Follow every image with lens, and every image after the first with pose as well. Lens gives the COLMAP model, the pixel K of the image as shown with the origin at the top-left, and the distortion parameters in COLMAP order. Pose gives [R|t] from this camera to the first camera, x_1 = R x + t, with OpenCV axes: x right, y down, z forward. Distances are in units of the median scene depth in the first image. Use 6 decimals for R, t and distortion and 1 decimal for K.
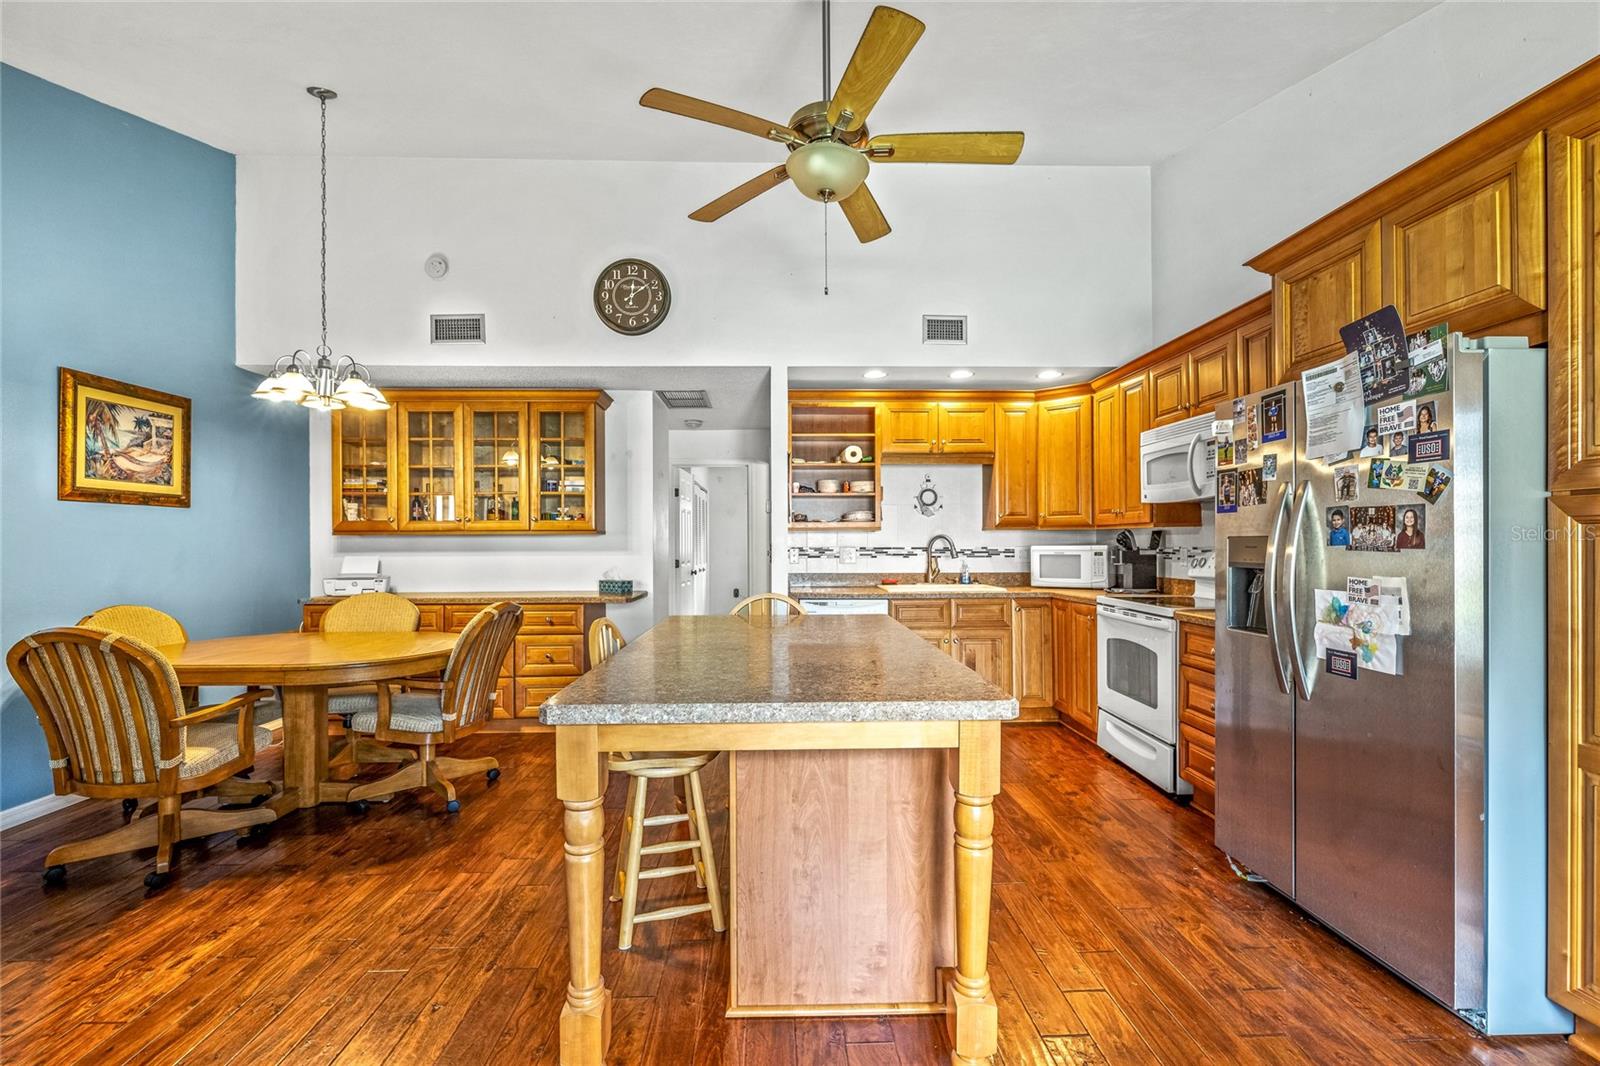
lens RADIAL K [[683.2, 0, 793.6], [0, 683.2, 539.0], [0, 0, 1]] dist [-0.001074, -0.000143]
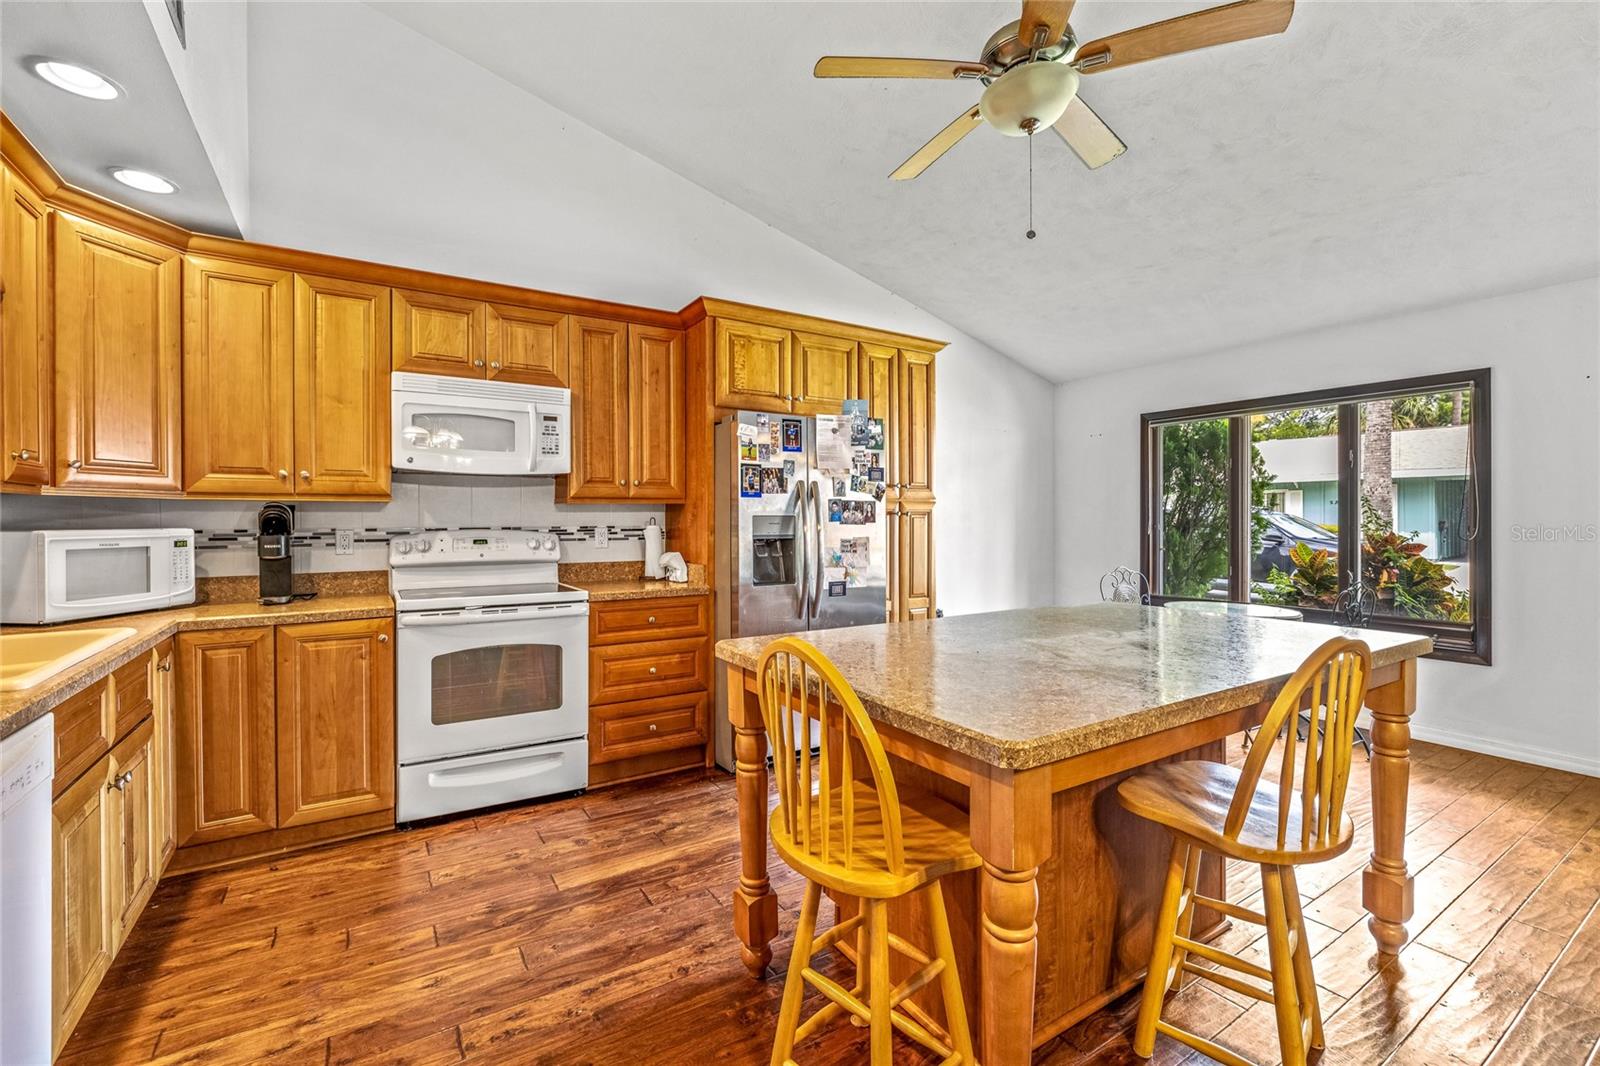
lens RADIAL K [[683.2, 0, 793.6], [0, 683.2, 522.3], [0, 0, 1]] dist [-0.001074, -0.000143]
pose [[-0.505580, 0.000310, 0.862779, -0.643944], [0.000114, 1.000000, -0.000292, 0.011227], [-0.862779, -0.000049, -0.505580, 1.947539]]
